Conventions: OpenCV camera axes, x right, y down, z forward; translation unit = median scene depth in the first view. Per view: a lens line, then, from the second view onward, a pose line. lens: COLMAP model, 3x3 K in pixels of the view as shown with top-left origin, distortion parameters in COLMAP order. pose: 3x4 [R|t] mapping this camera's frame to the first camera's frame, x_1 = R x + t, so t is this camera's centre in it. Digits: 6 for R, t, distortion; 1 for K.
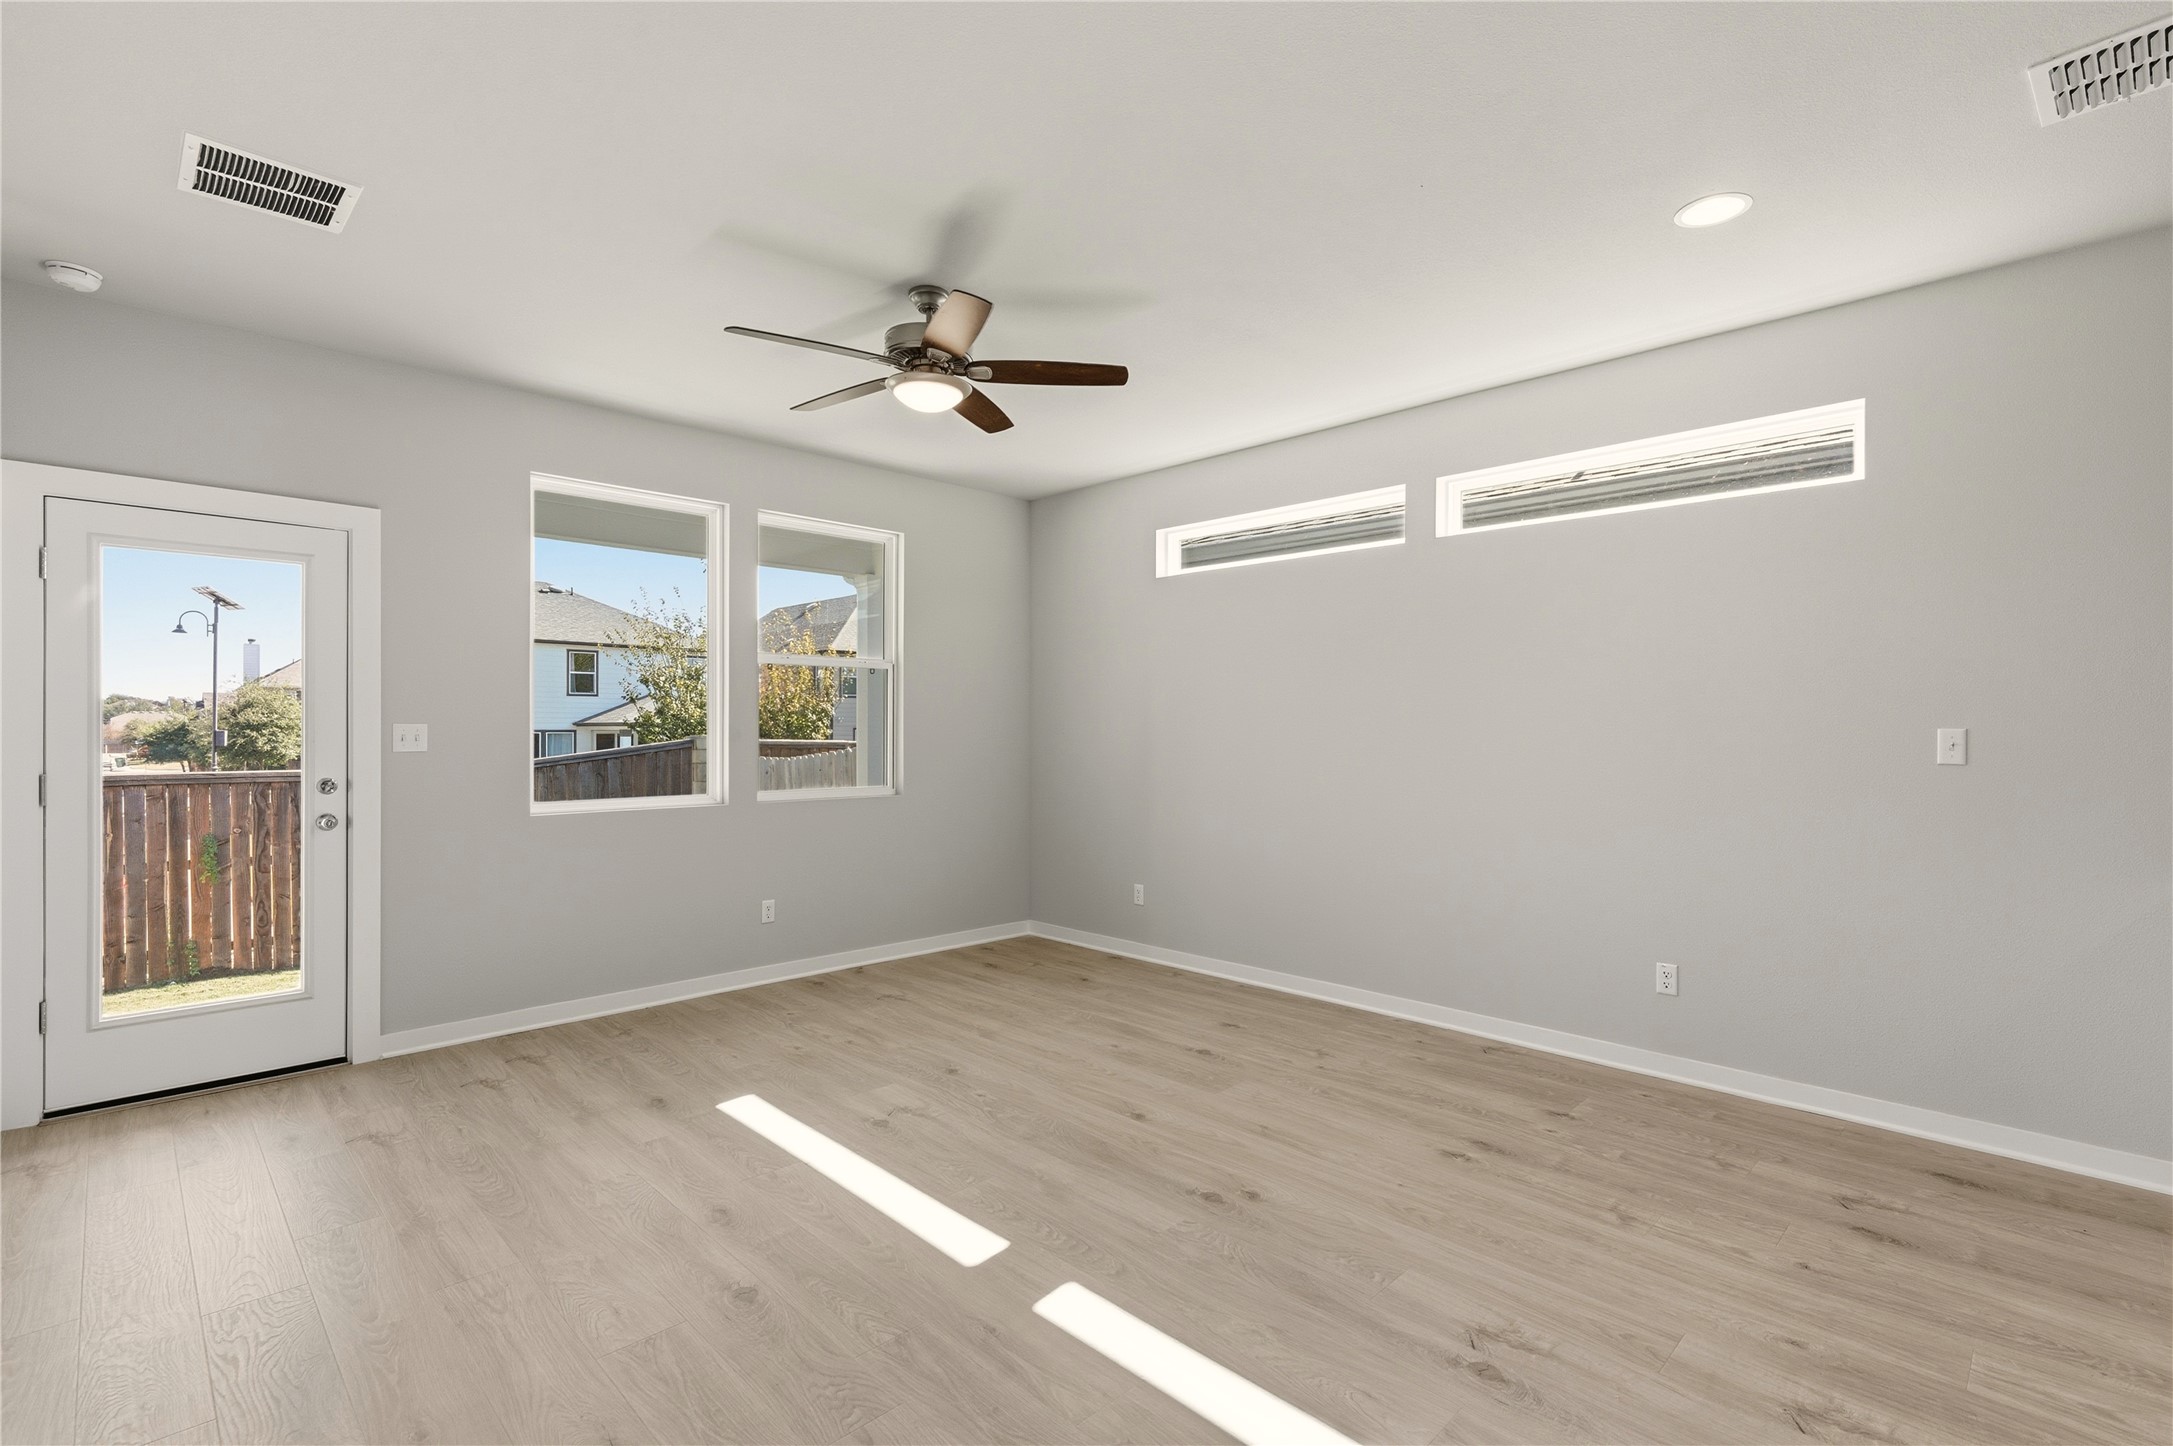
lens RADIAL K [[983.8, 0, 1084.9], [0, 983.8, 731.6], [0, 0, 1]] dist [-0.000016, -0.001113]
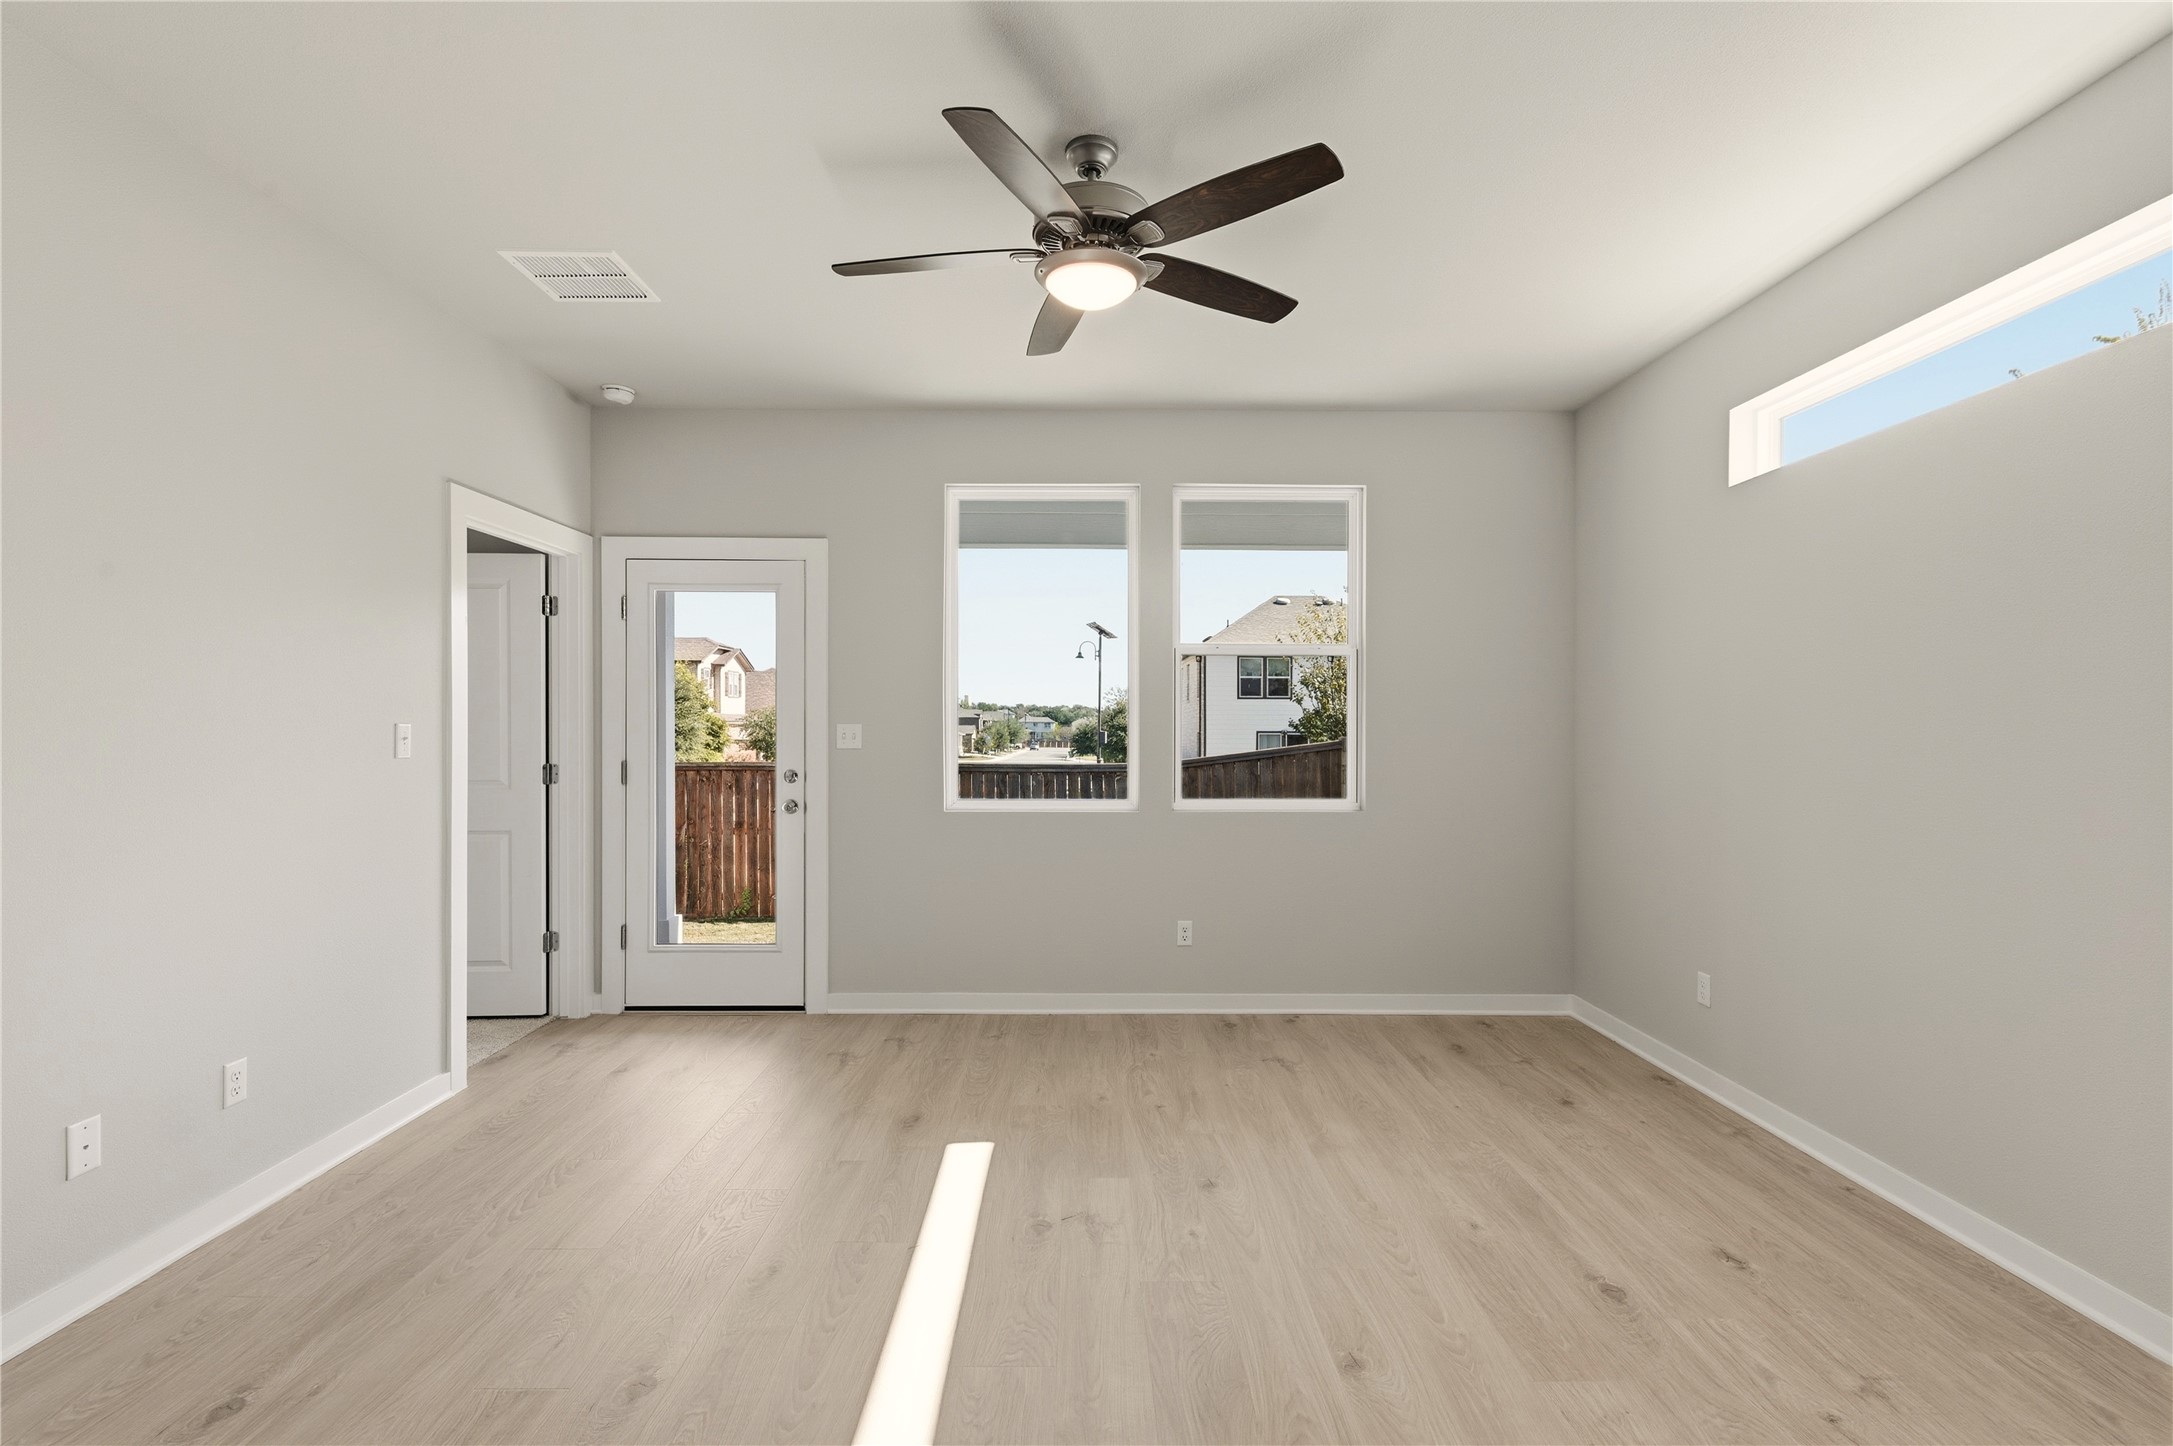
lens RADIAL K [[983.8, 0, 1084.9], [0, 983.8, 731.6], [0, 0, 1]] dist [-0.000016, -0.001113]
pose [[0.714891, 0.002029, -0.699233, 0.284970], [-0.003076, 0.999995, -0.000243, 0.000466], [0.699229, 0.002324, 0.714894, 0.354120]]
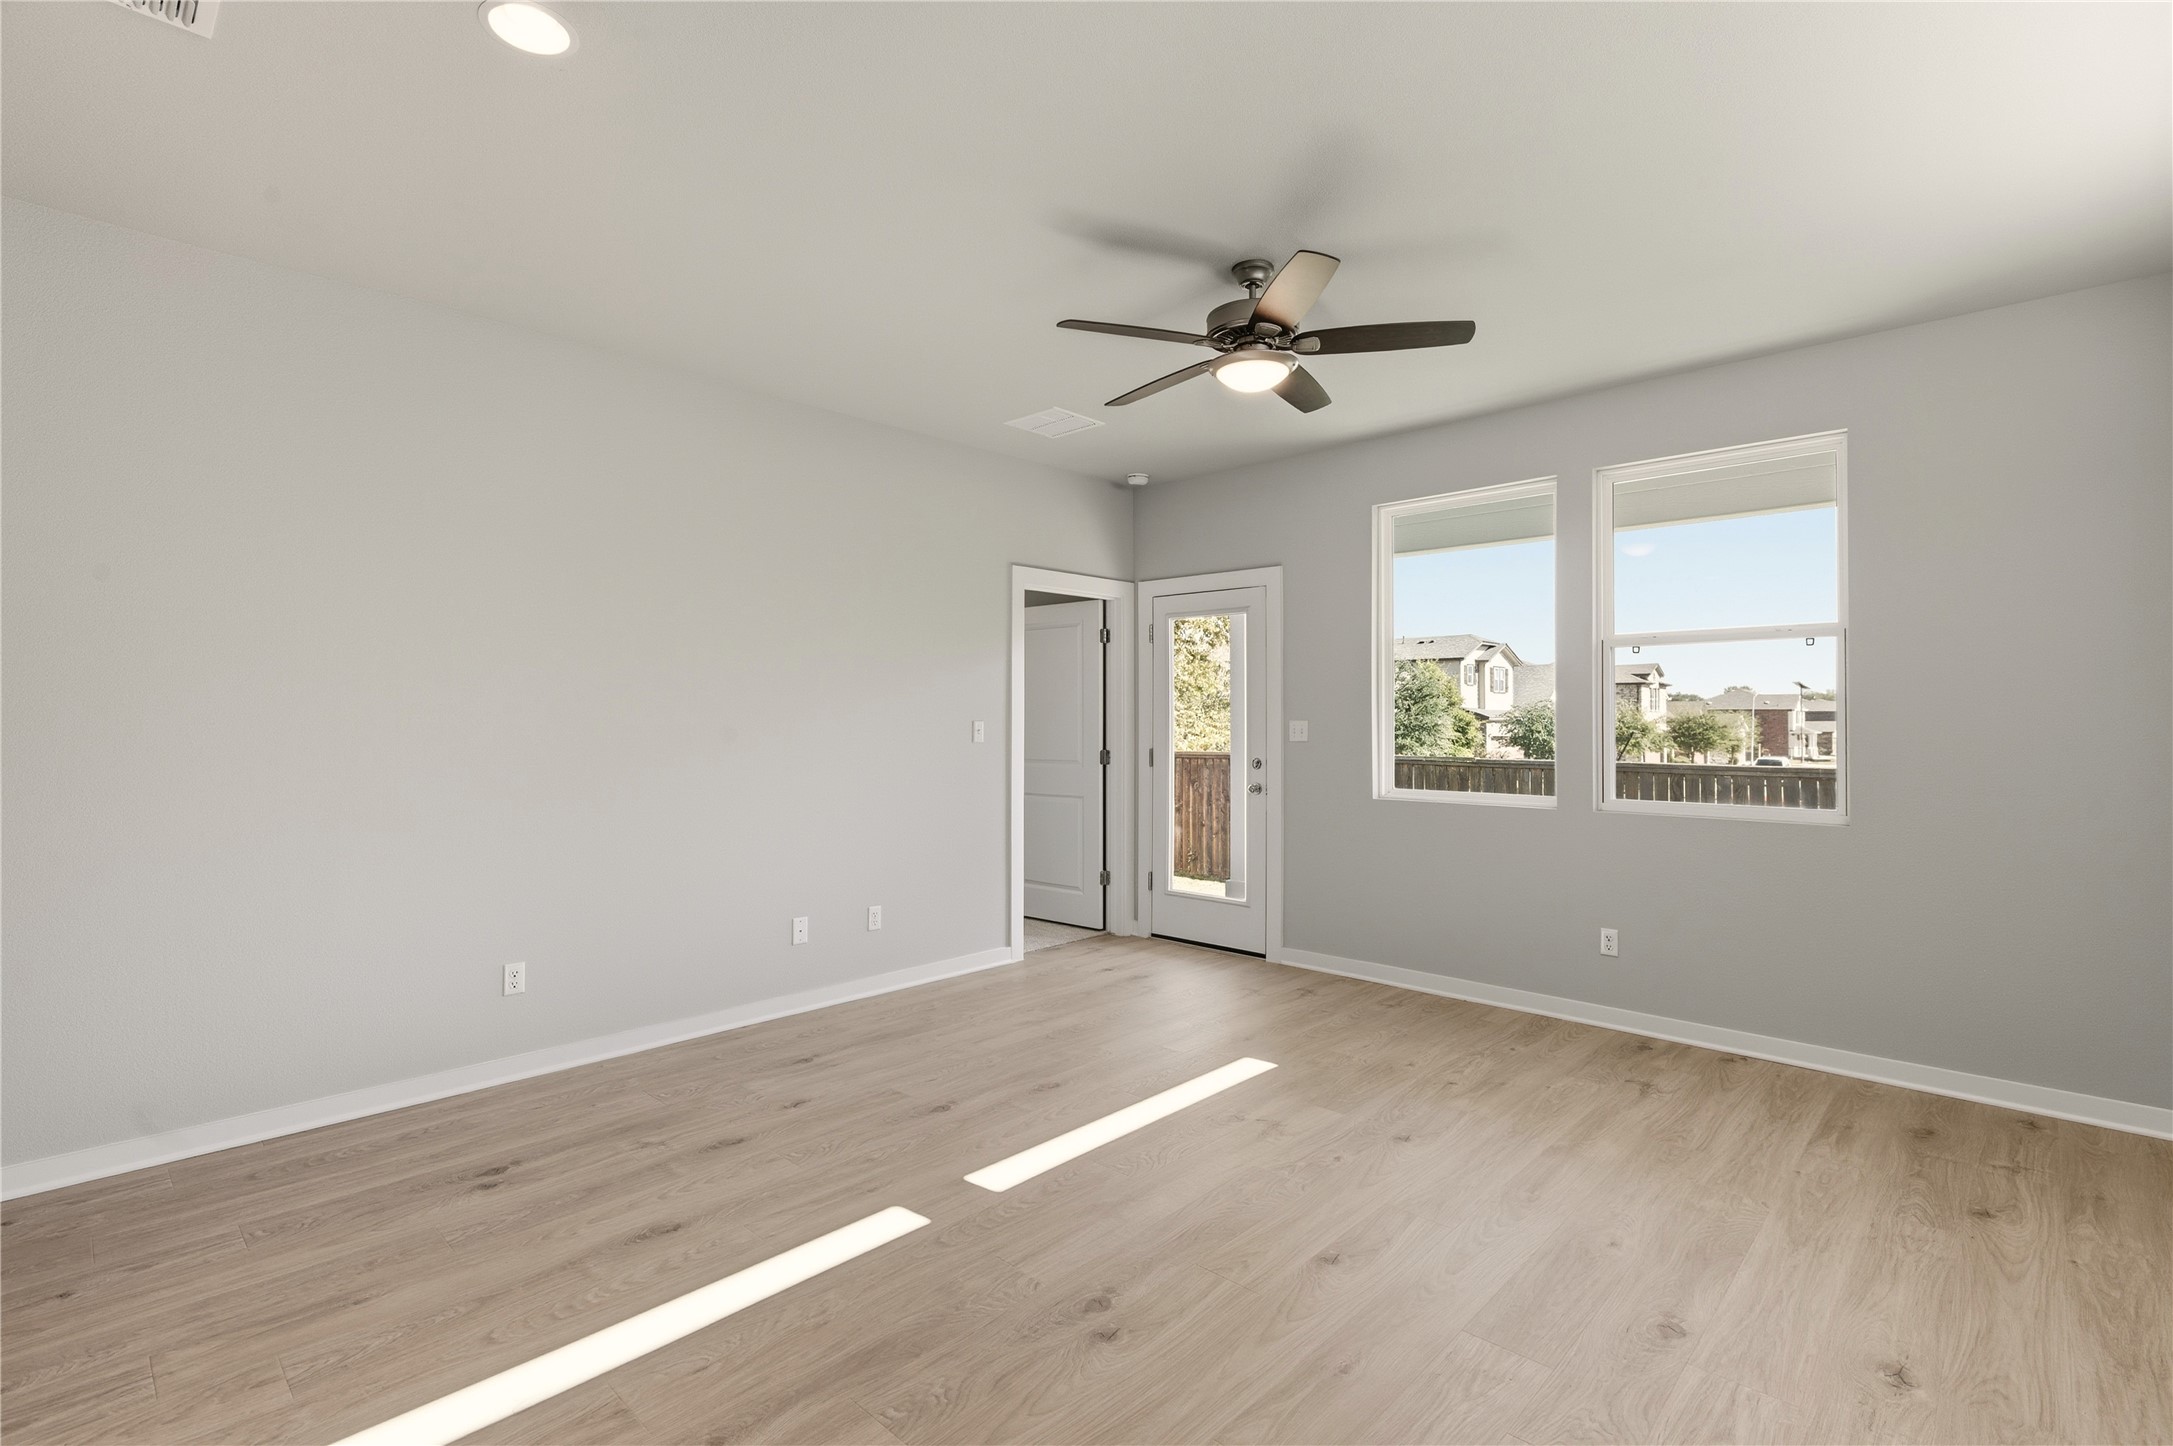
lens RADIAL K [[994.0, 0, 1086.5], [0, 994.0, 723.0], [0, 0, 1]] dist [0.016363, -0.013175]
pose [[0.030131, -0.001432, -0.999545, 0.618183], [-0.005723, 0.999982, -0.001606, -0.000935], [0.999530, 0.005768, 0.030123, 0.628875]]
